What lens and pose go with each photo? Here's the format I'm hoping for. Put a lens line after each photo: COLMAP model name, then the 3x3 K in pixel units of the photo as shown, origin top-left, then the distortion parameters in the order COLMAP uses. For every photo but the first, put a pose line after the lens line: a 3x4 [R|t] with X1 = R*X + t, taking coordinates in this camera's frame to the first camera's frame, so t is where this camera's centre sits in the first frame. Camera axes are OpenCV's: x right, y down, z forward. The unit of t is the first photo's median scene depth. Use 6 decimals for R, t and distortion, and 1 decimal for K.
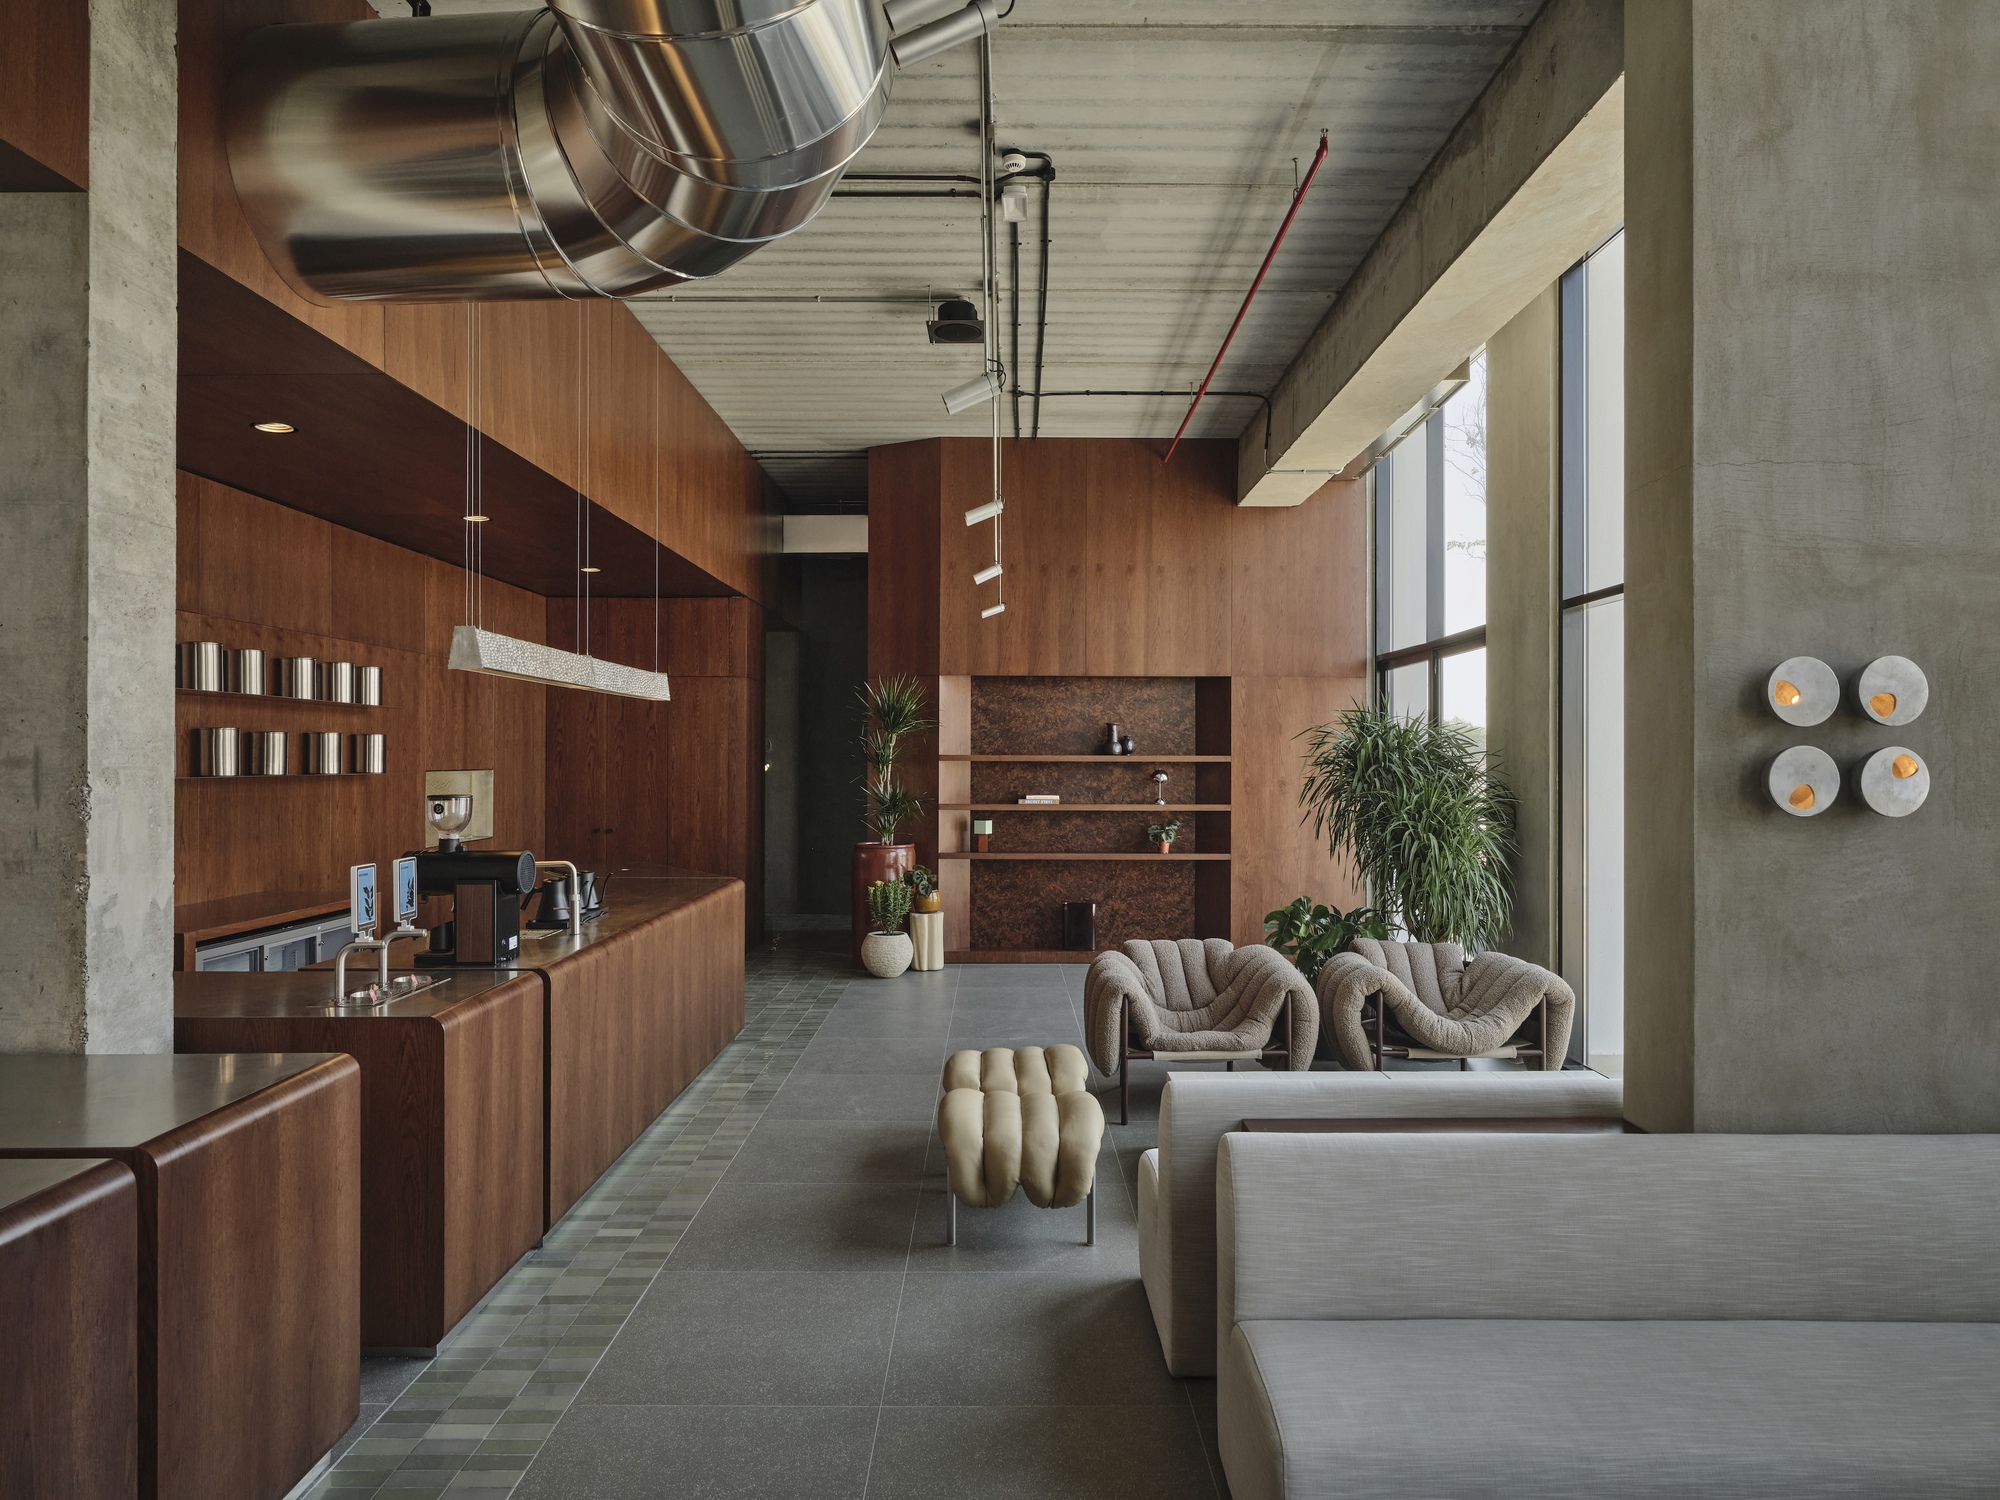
lens RADIAL K [[1175.3, 0, 1003.3], [0, 1175.3, 753.9], [0, 0, 1]] dist [0.006293, -0.000958]
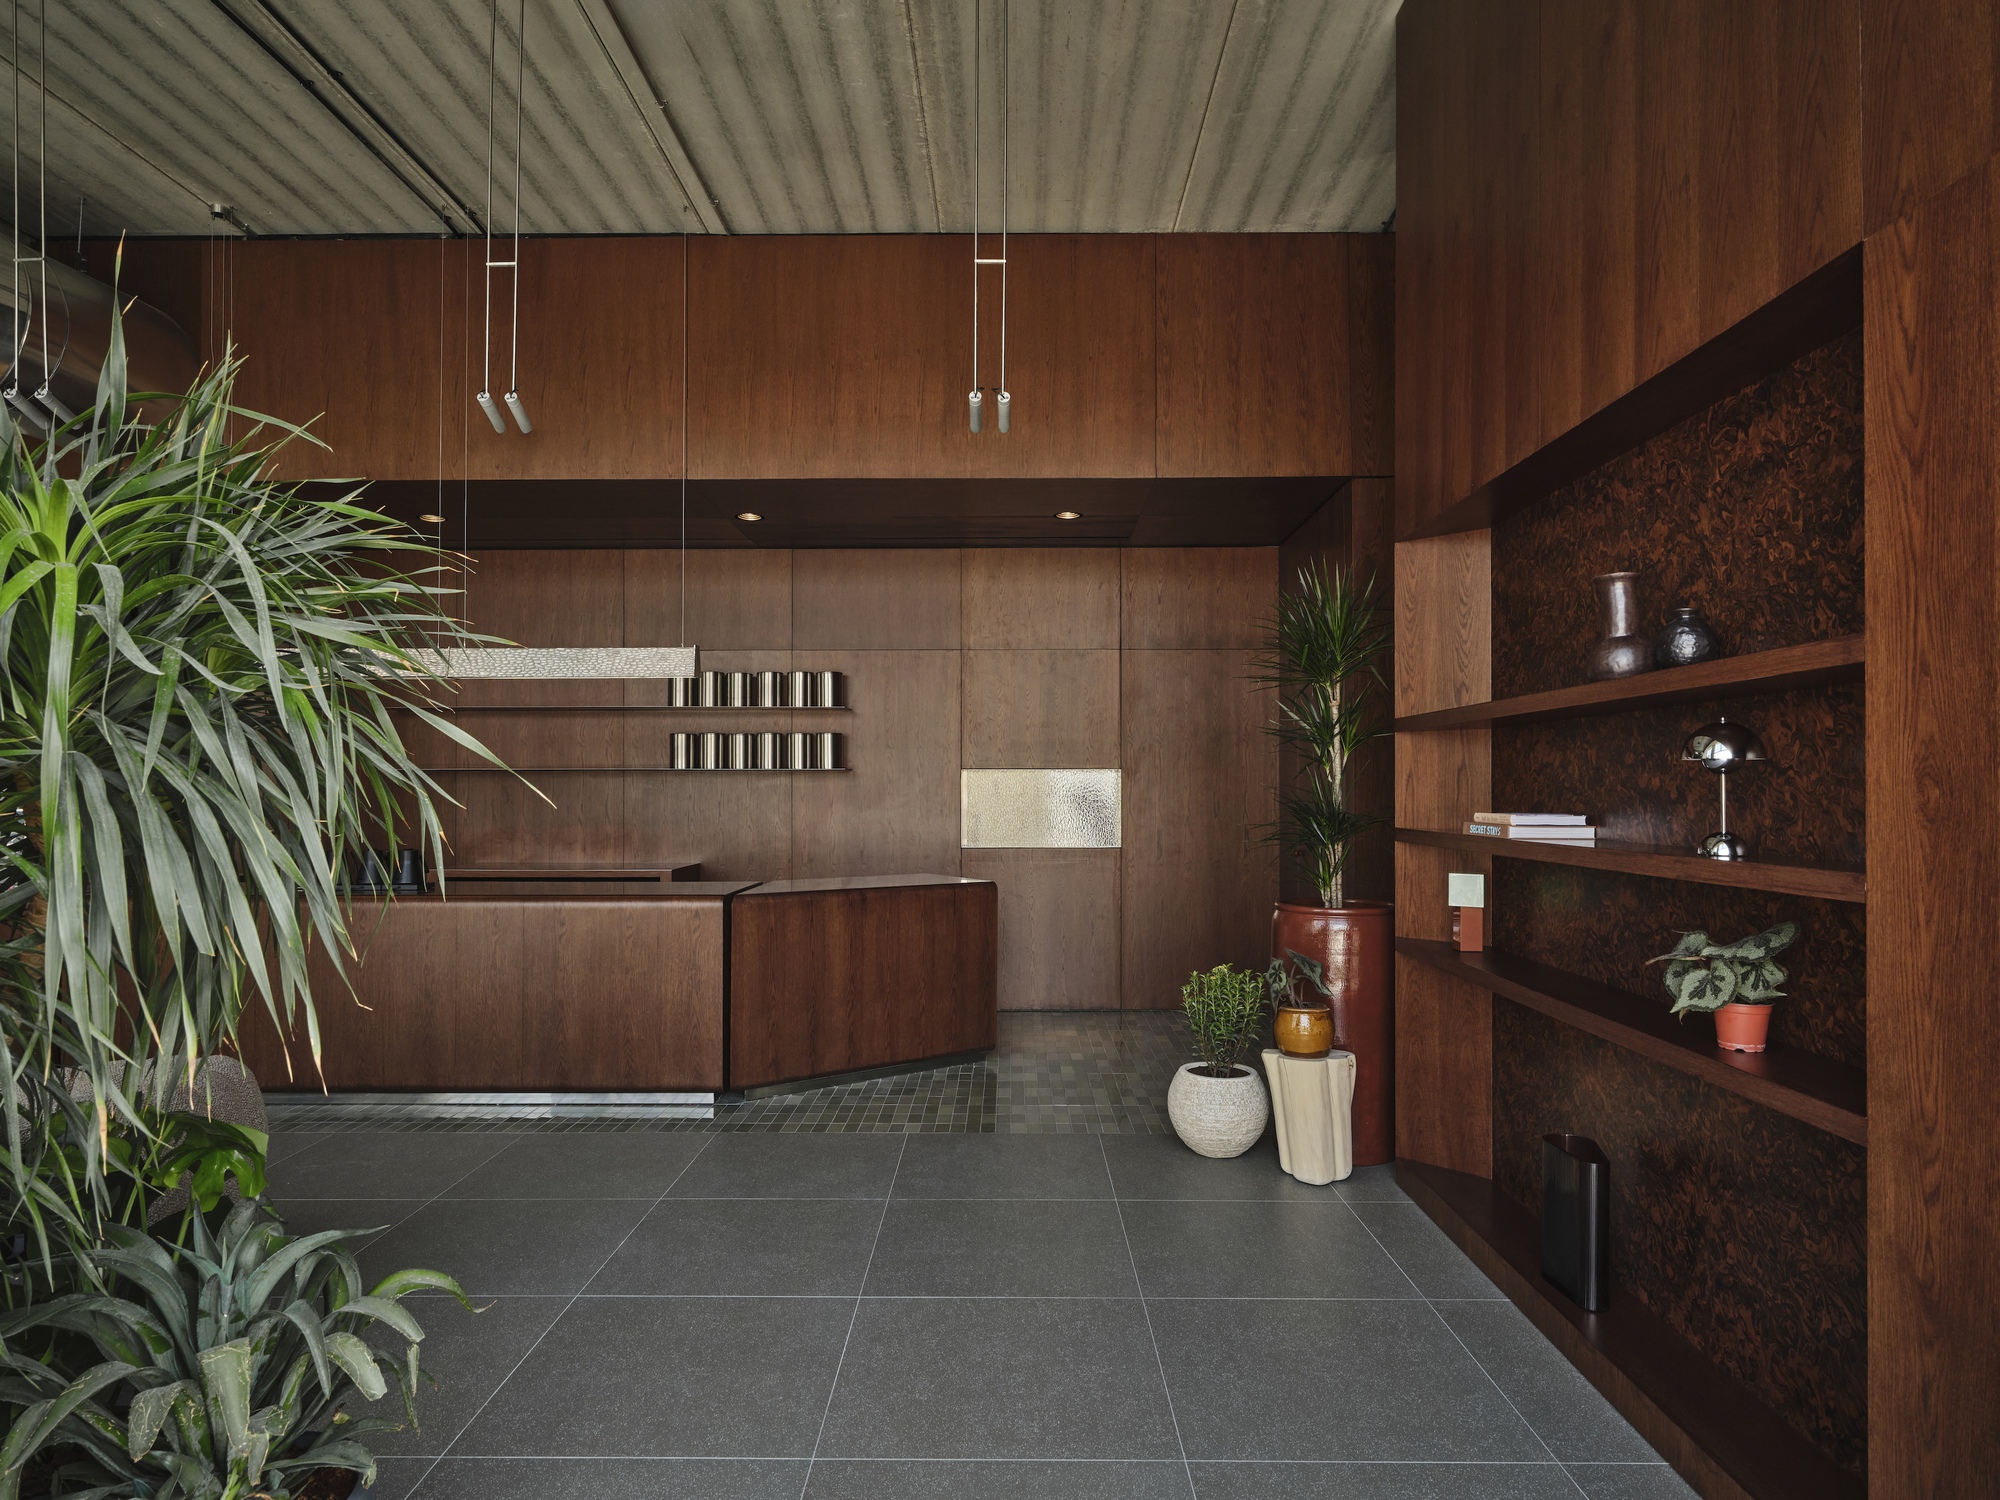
lens RADIAL K [[1175.3, 0, 1002.8], [0, 1175.3, 774.7], [0, 0, 1]] dist [0.006293, -0.000958]
pose [[-0.003681, -0.016083, -0.999864, 0.747696], [0.004964, 0.999858, -0.016101, 0.054175], [0.999981, -0.005023, -0.003600, 1.605406]]
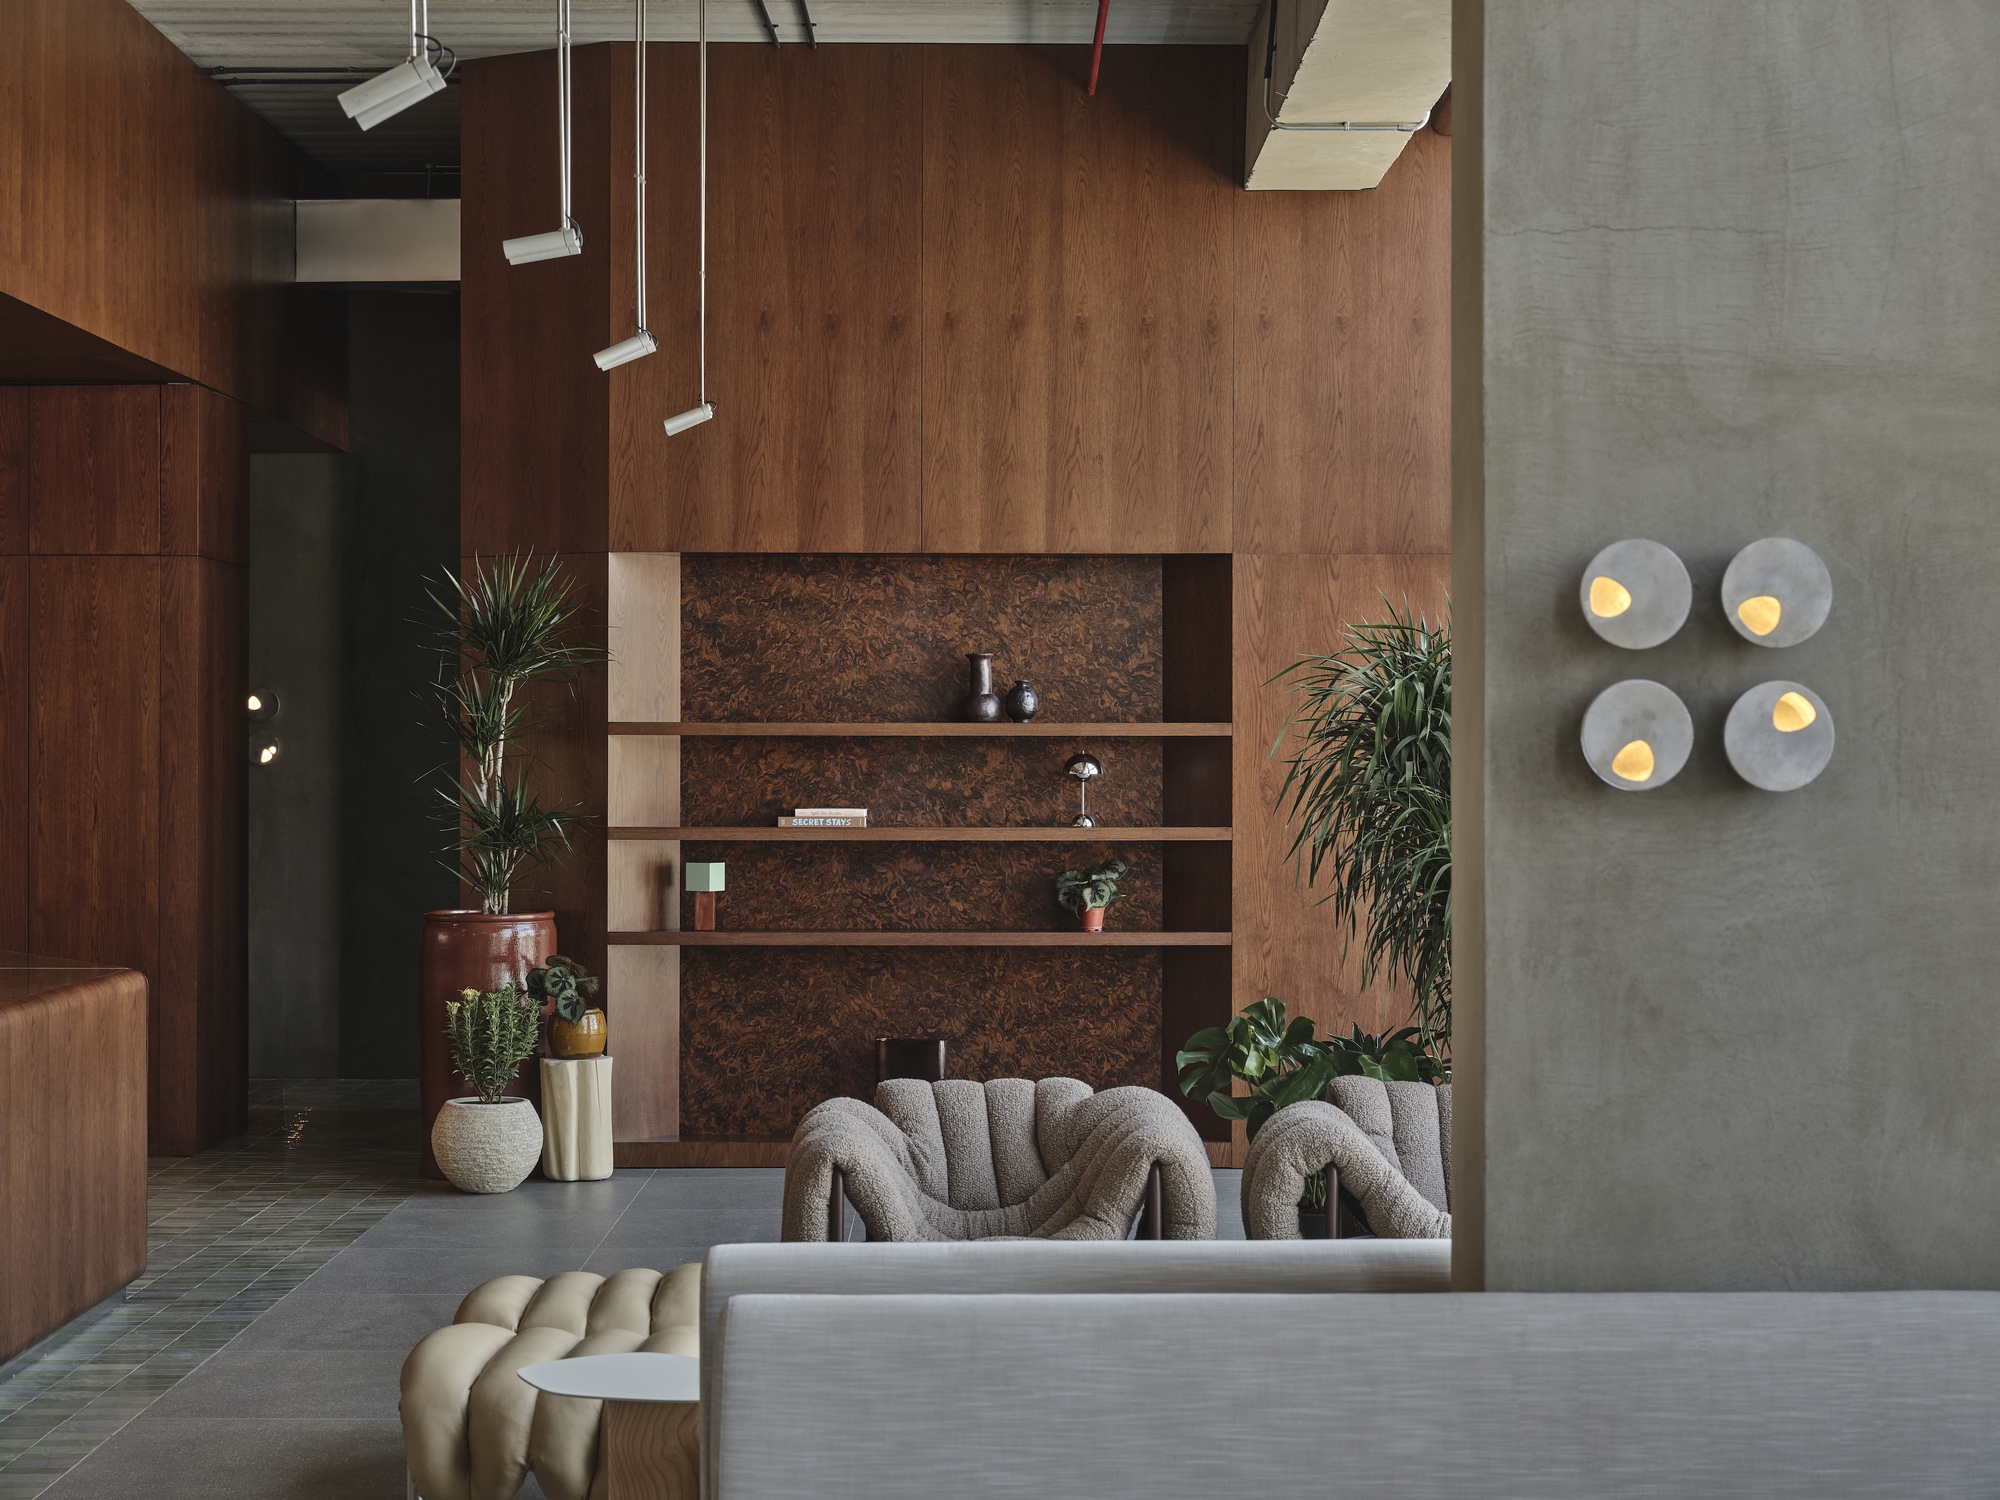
lens RADIAL K [[2921.6, 0, 999.8], [0, 2921.6, 742.5], [0, 0, 1]] dist [0.004626, 0.000000]
pose [[0.999971, -0.002087, 0.007381, 0.174433], [0.002069, 0.999995, 0.002468, 0.012019], [-0.007386, -0.002453, 0.999970, -0.306758]]
